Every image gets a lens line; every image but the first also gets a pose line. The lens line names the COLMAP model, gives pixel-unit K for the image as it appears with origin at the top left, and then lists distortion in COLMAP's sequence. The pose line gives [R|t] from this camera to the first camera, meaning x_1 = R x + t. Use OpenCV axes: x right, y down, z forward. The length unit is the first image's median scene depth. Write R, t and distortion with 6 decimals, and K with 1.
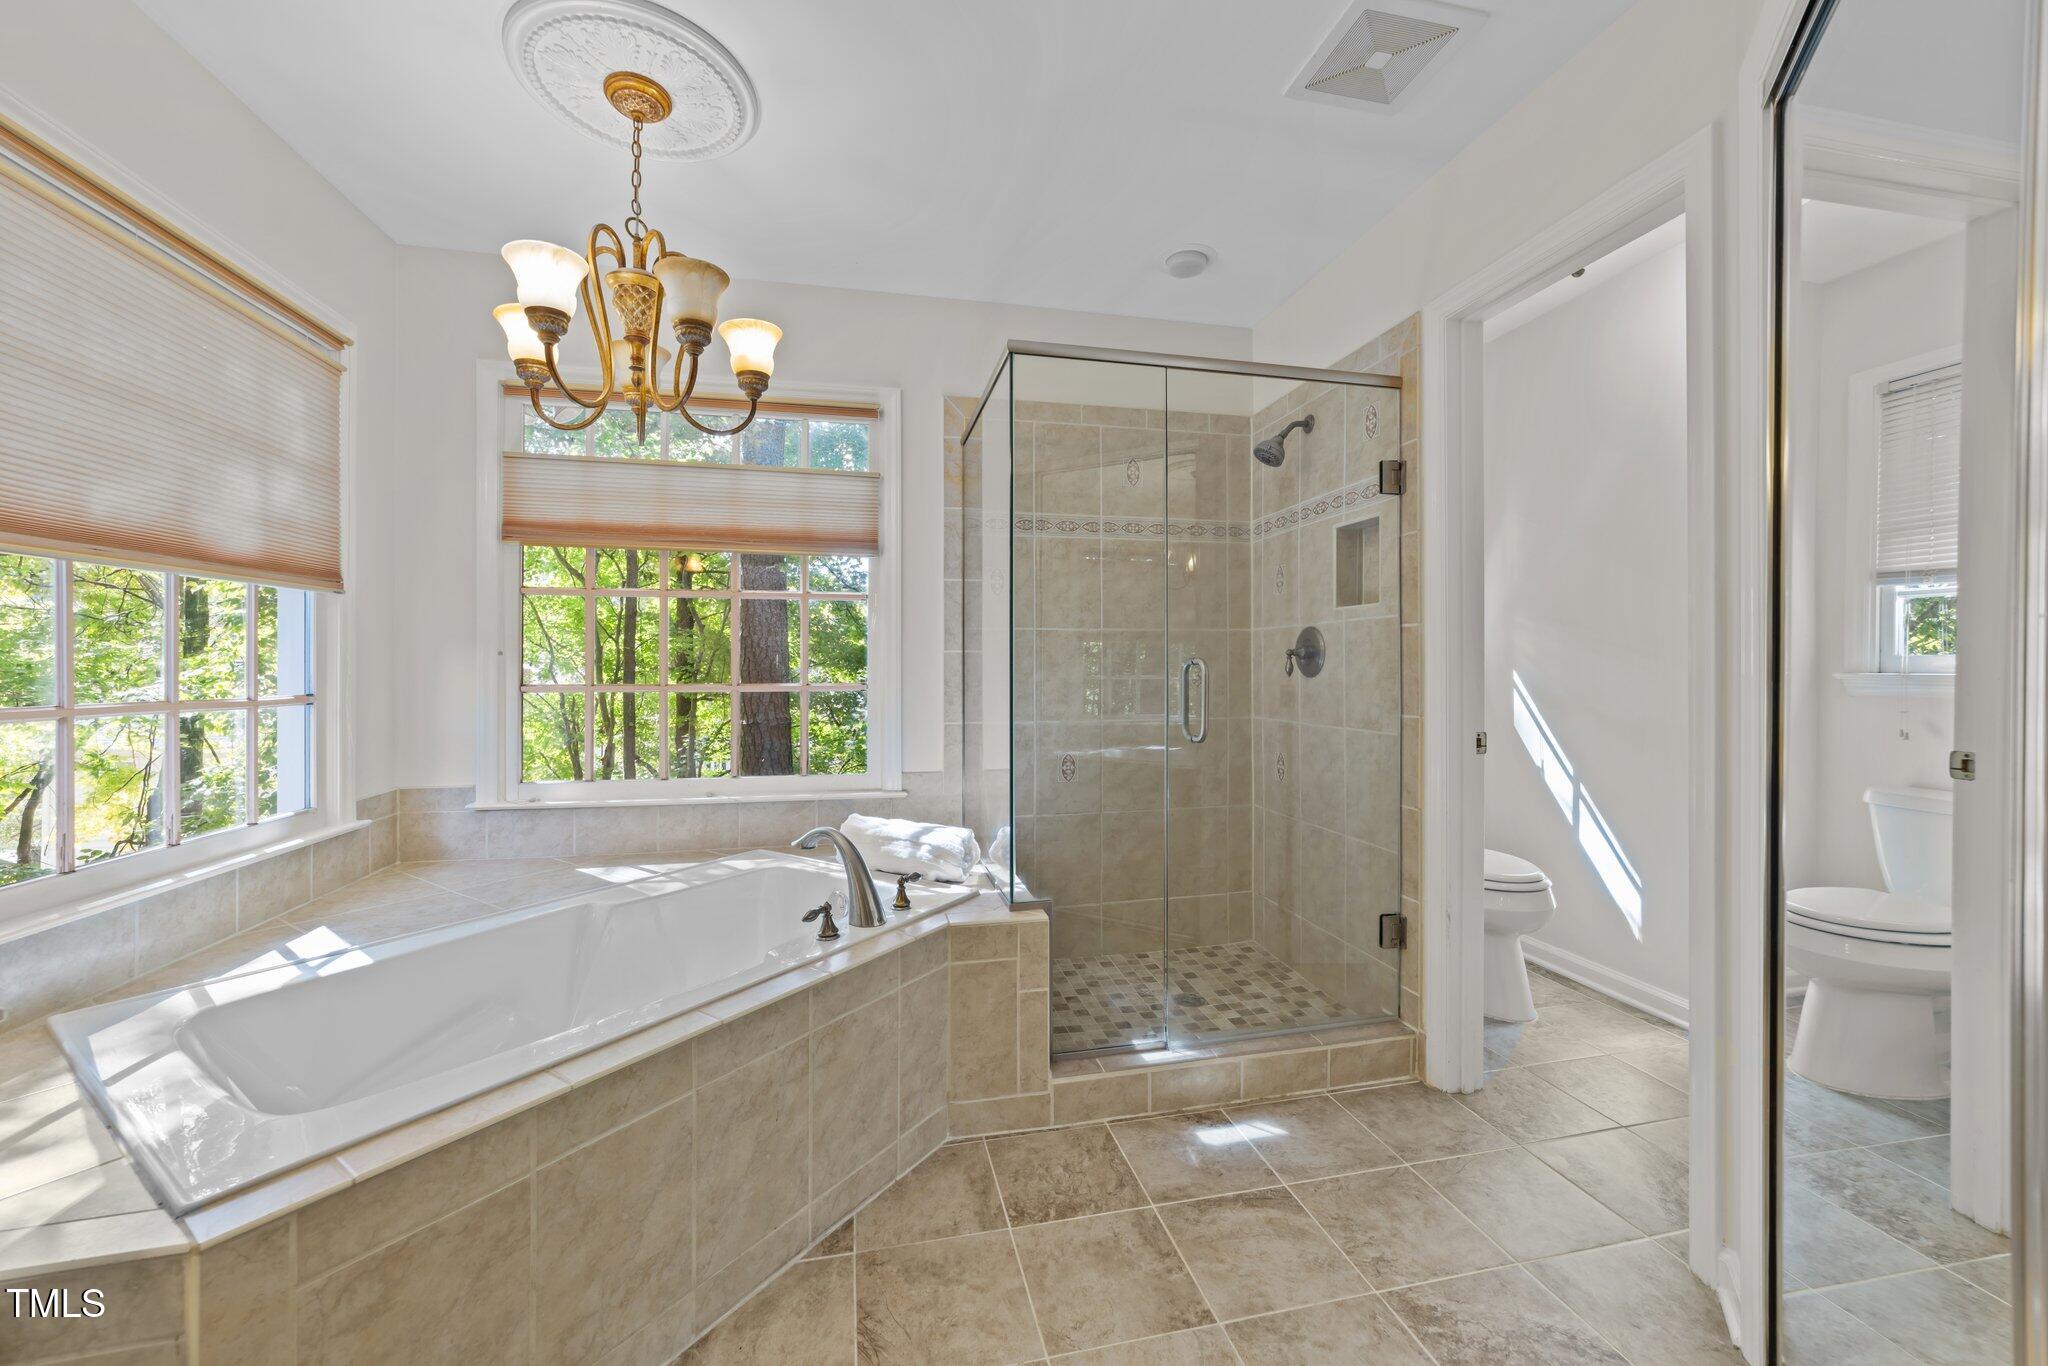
lens RADIAL K [[789.7, 0, 1016.6], [0, 789.7, 677.3], [0, 0, 1]] dist [-0.015507, 0.006241]
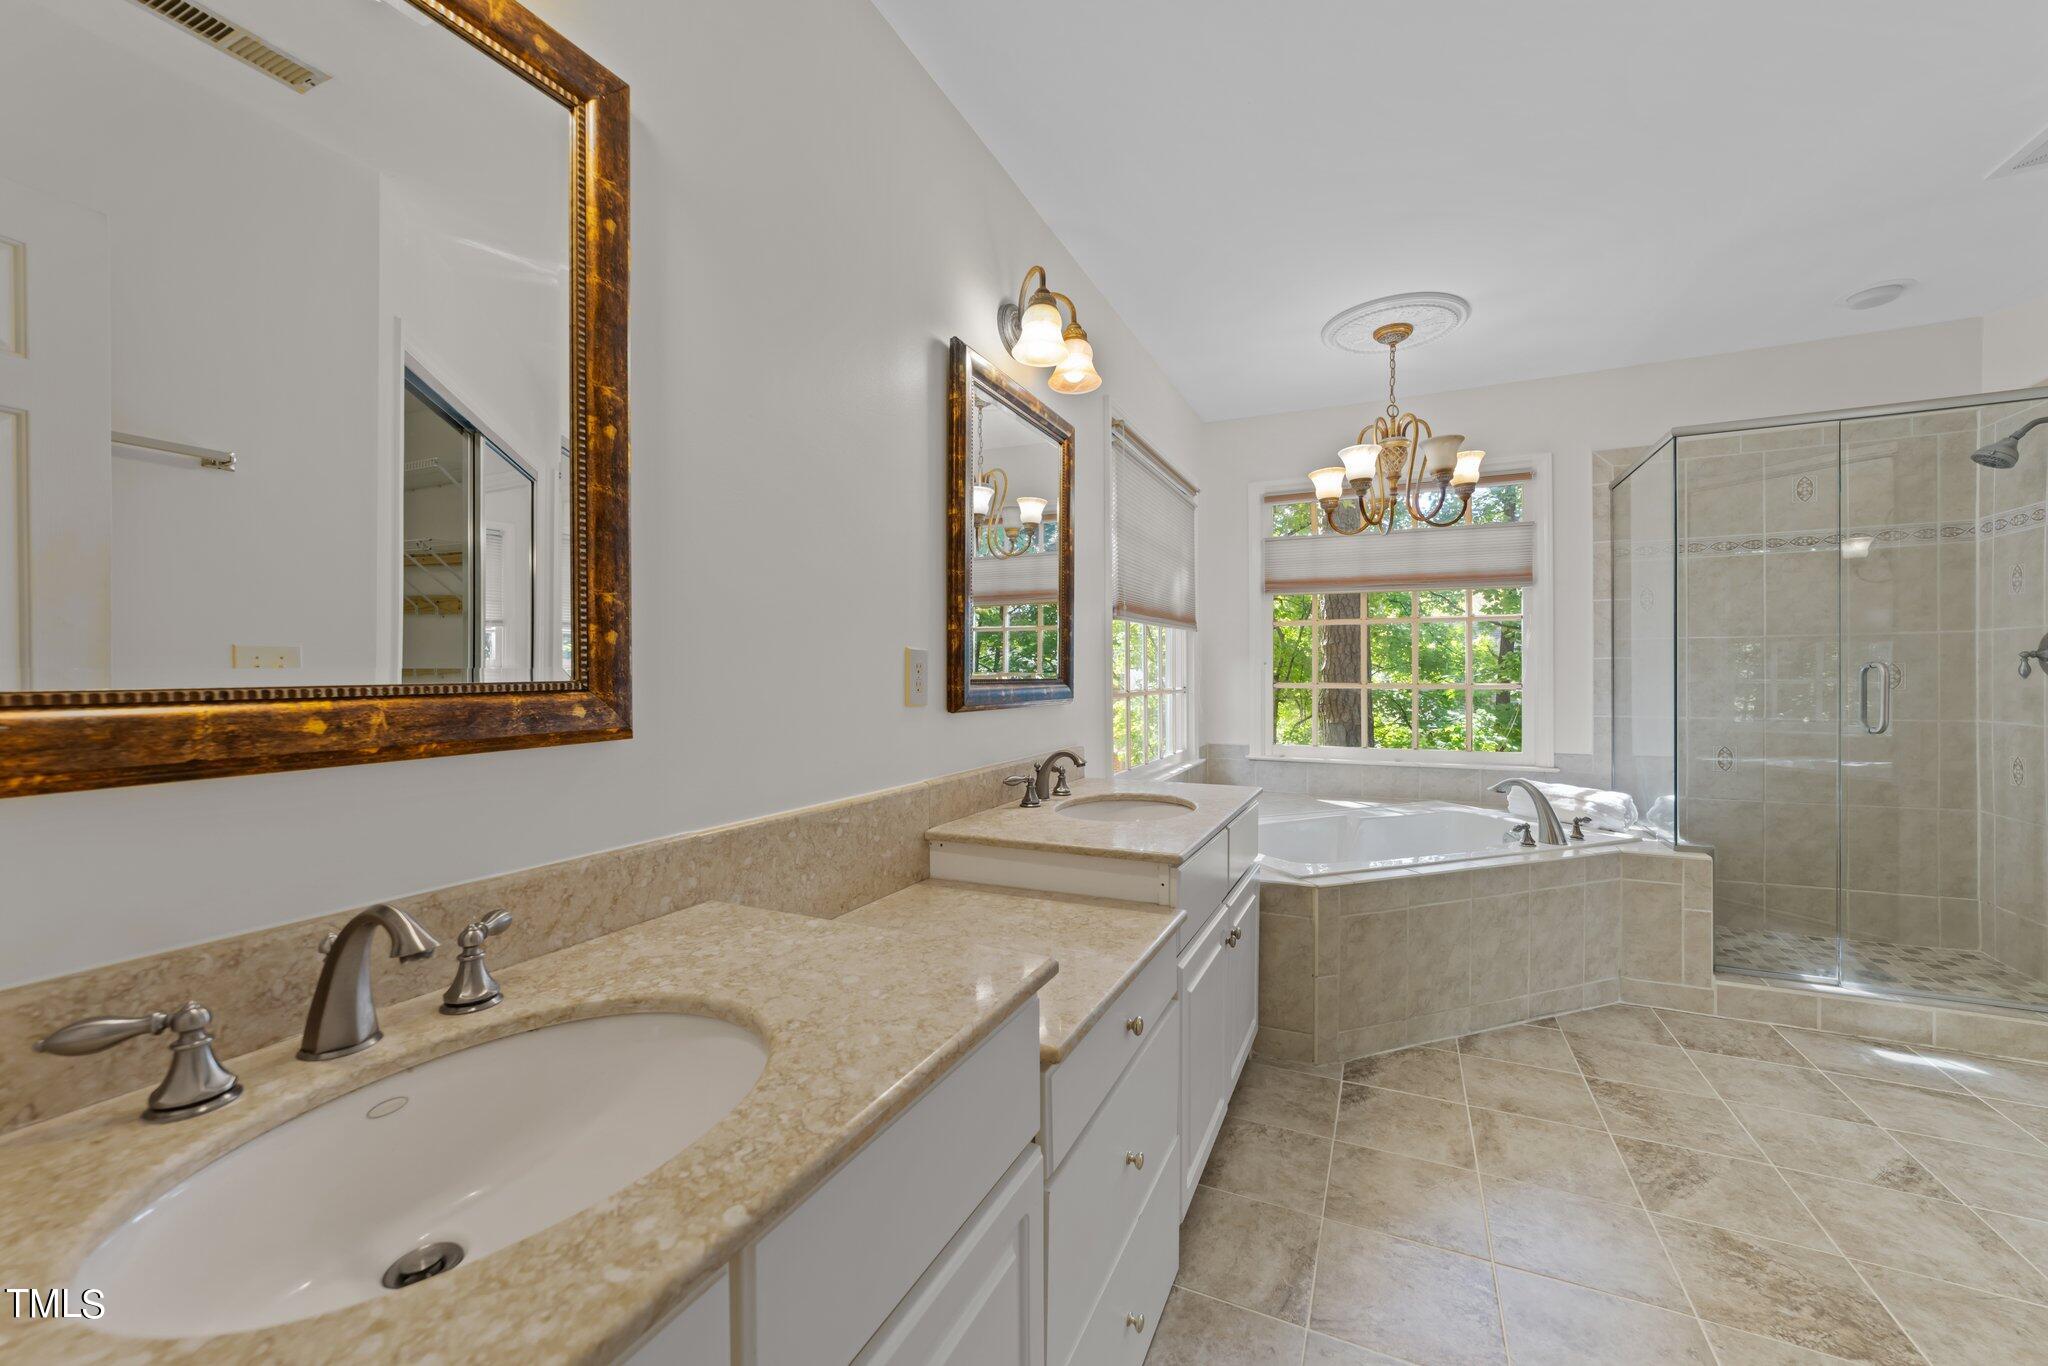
lens RADIAL K [[789.7, 0, 1022.6], [0, 789.7, 679.2], [0, 0, 1]] dist [-0.015507, 0.006241]
pose [[0.797663, 0.002014, -0.603100, -0.082979], [-0.004112, 0.999989, -0.002098, 0.008799], [0.603090, 0.004153, 0.797663, -0.683427]]
